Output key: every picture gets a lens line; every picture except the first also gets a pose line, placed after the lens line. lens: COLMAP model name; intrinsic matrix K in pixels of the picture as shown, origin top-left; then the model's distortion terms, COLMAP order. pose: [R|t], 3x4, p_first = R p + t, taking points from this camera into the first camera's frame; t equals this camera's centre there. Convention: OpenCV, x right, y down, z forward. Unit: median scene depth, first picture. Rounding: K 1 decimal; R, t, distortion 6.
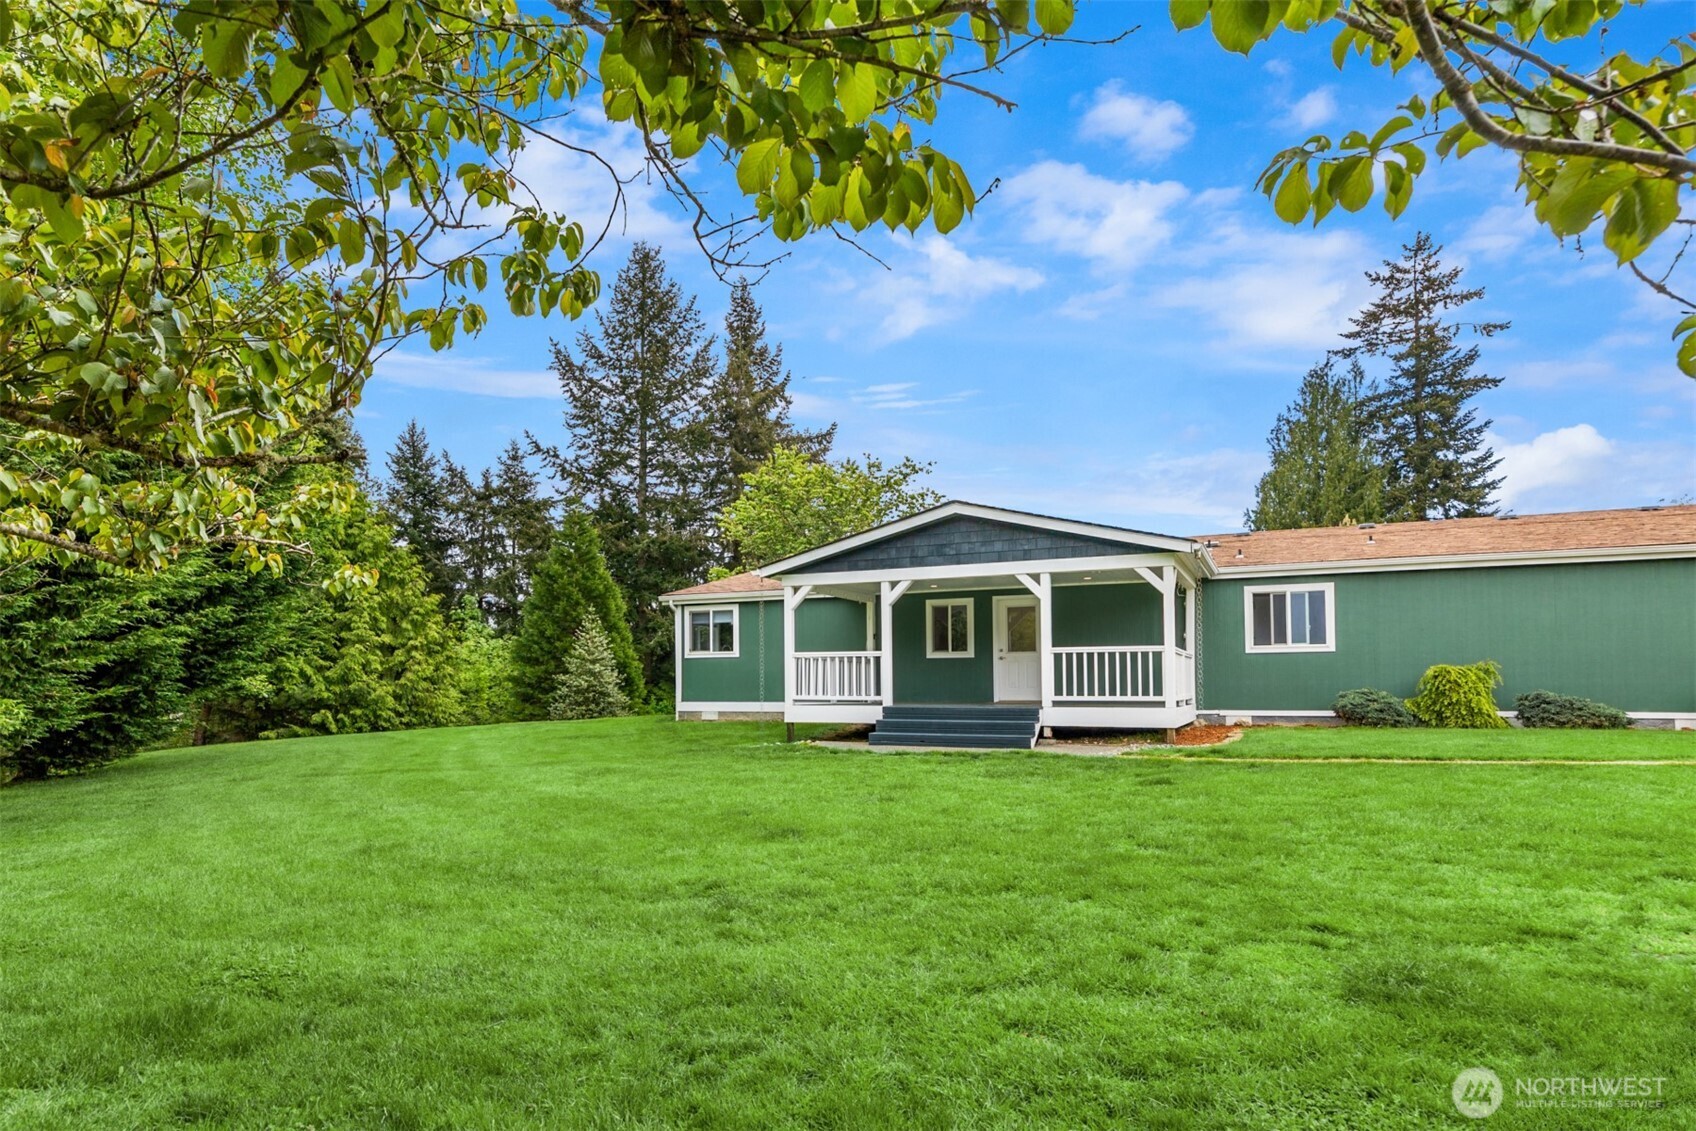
lens RADIAL K [[958.4, 0, 925.5], [0, 958.4, 659.3], [0, 0, 1]] dist [0.002074, -0.002374]
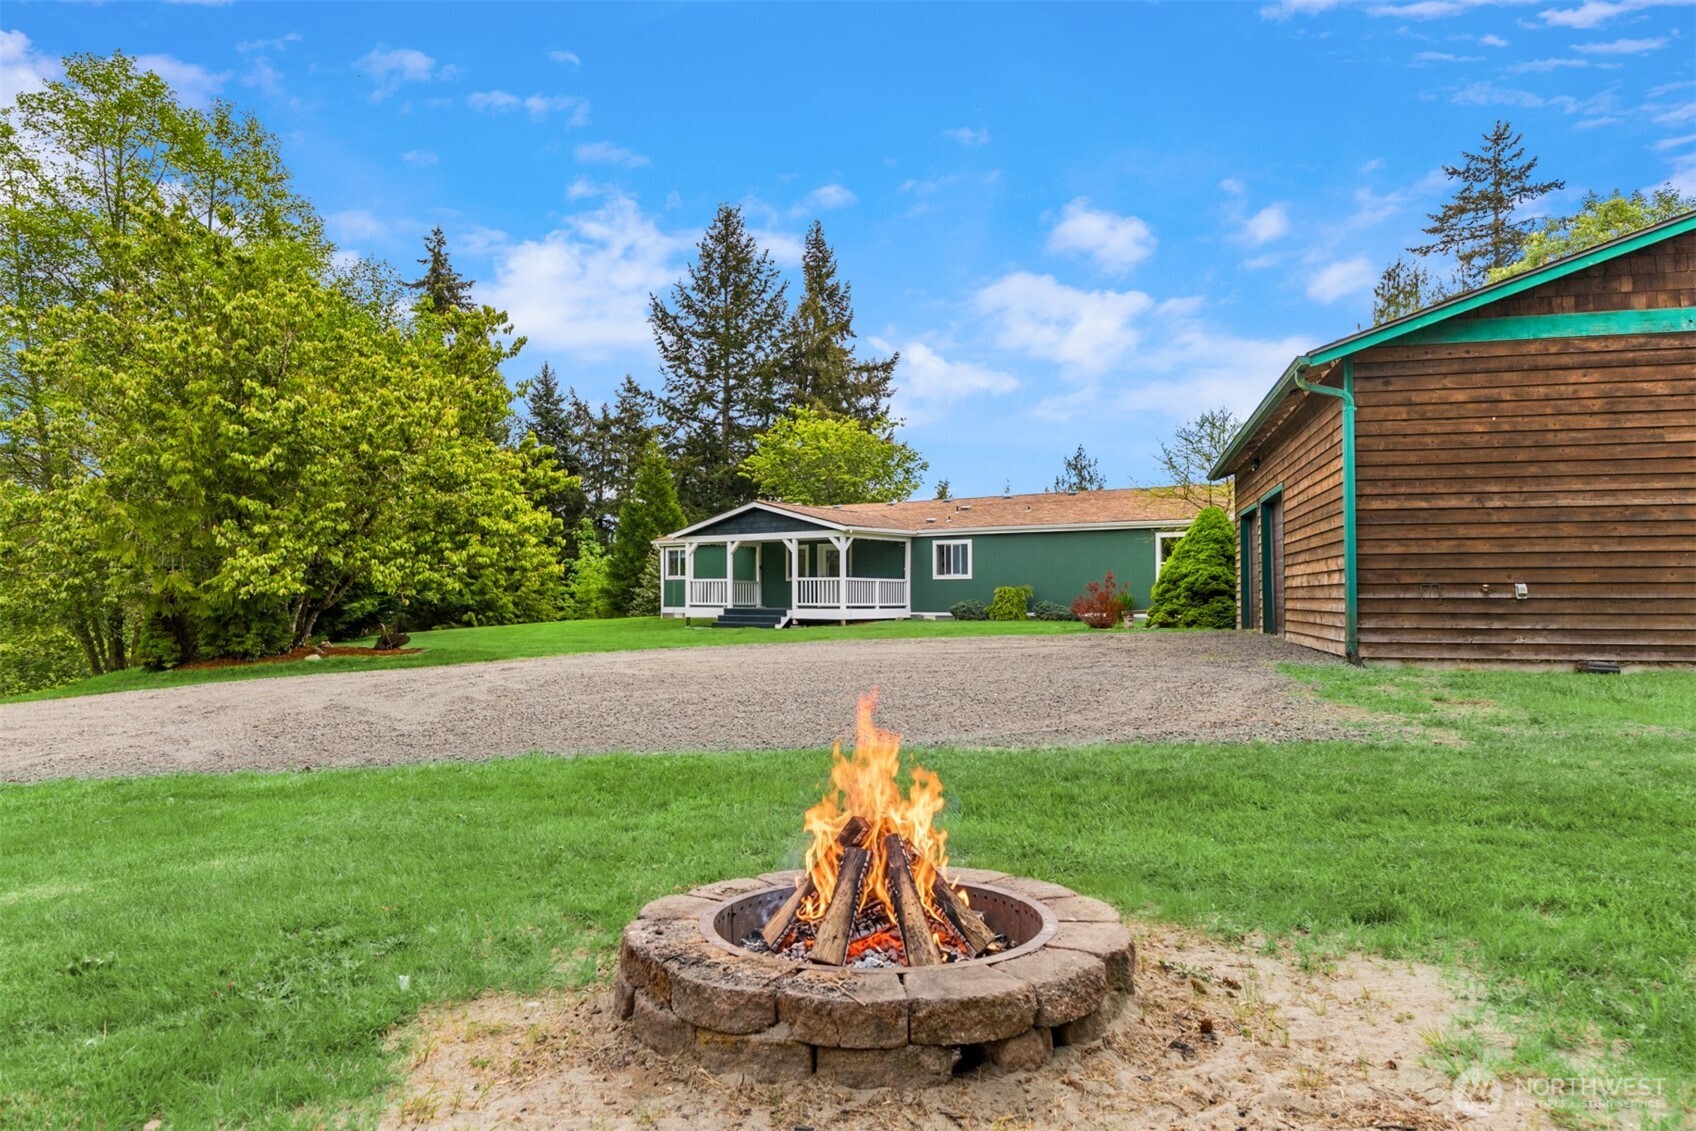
lens RADIAL K [[1174.7, 0, 844.5], [0, 1174.7, 566.9], [0, 0, 1]] dist [0.002319, 0.003909]
pose [[0.965481, -0.002444, -0.260461, 0.198884], [0.002722, 0.999996, 0.000707, -0.008303], [0.260458, -0.001391, 0.965484, -0.296267]]
